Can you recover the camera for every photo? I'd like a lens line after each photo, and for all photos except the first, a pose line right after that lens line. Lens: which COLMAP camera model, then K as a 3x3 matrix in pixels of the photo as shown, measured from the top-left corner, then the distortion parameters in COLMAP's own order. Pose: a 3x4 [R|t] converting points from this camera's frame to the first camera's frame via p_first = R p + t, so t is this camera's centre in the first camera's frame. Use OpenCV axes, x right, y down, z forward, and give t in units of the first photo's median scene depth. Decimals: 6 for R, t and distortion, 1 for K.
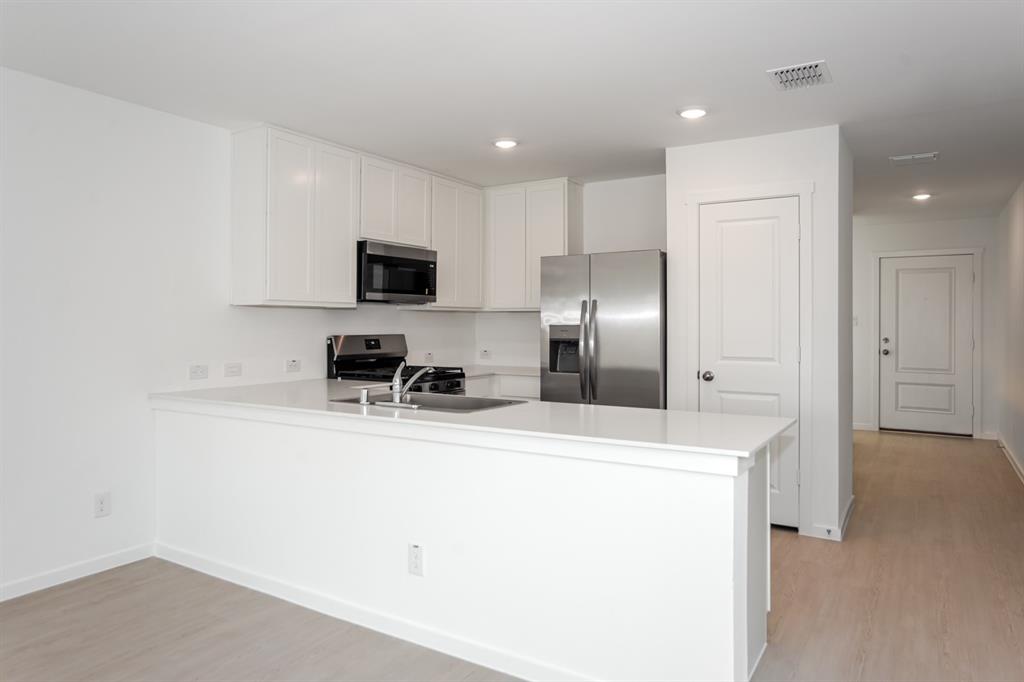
lens RADIAL K [[677.7, 0, 477.9], [0, 677.7, 320.9], [0, 0, 1]] dist [-0.005788, -0.000963]
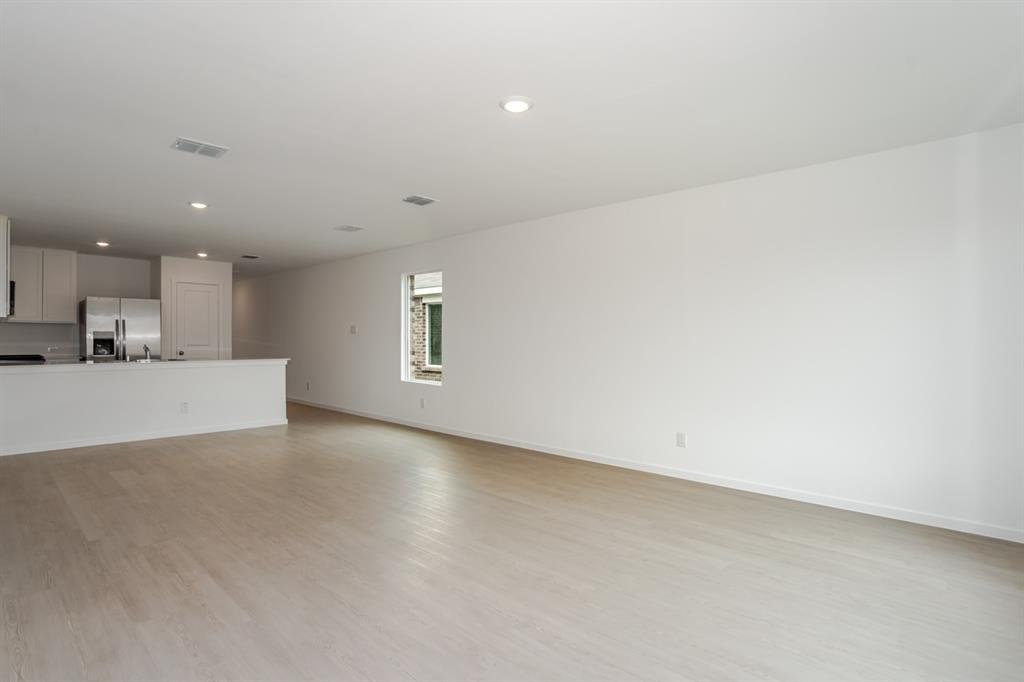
lens RADIAL K [[526.9, 0, 512.0], [0, 526.9, 341.0], [0, 0, 1]] dist [0.003835, 0.000515]
pose [[0.159612, -0.003659, 0.987173, -1.244910], [-0.010067, 0.999935, 0.005334, 0.014541], [-0.987129, -0.010789, 0.159565, -0.446251]]
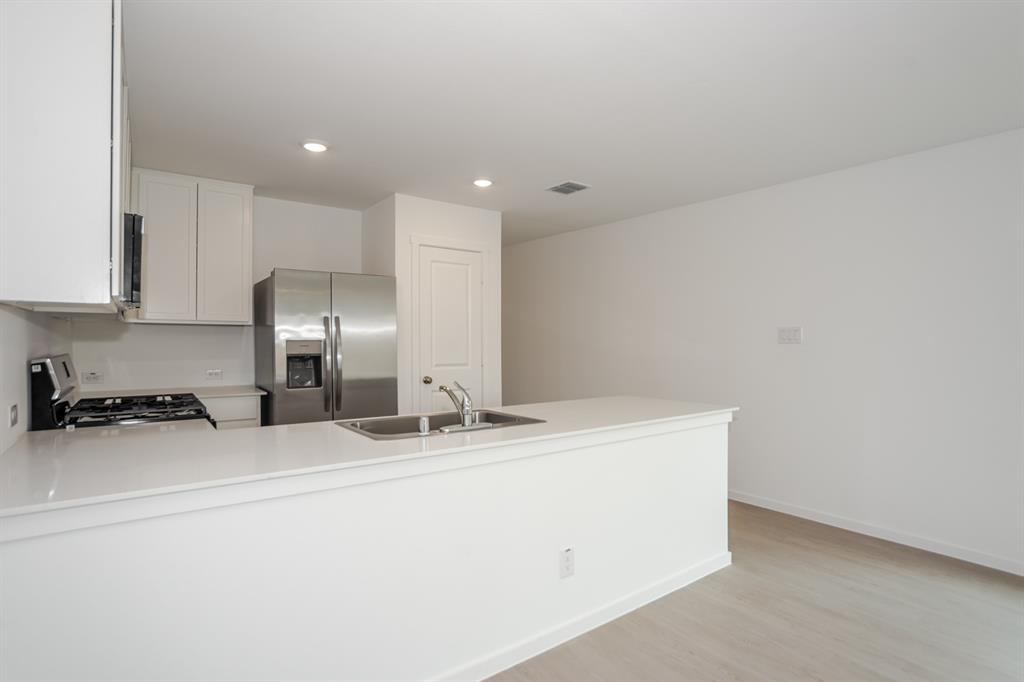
lens RADIAL K [[542.1, 0, 512.0], [0, 542.1, 341.0], [0, 0, 1]] dist [0.000014, 0.000066]
pose [[0.345448, -0.002851, 0.938433, -0.522755], [-0.008061, 0.999949, 0.006005, 0.000260], [-0.938403, -0.009639, 0.345408, 0.449829]]
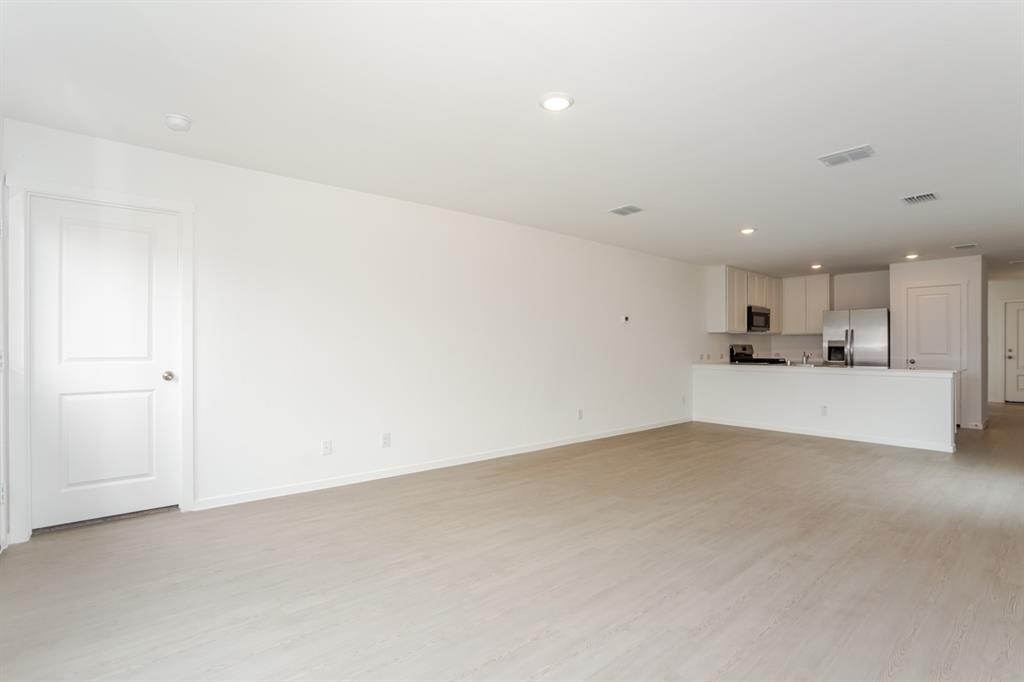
lens RADIAL K [[492.8, 0, 512.0], [0, 492.8, 341.0], [0, 0, 1]] dist [-0.001873, 0.000151]
pose [[0.966673, -0.002077, -0.256006, -0.519170], [0.000475, 0.999980, -0.006318, 0.019157], [0.256014, 0.005986, 0.966655, -0.921318]]
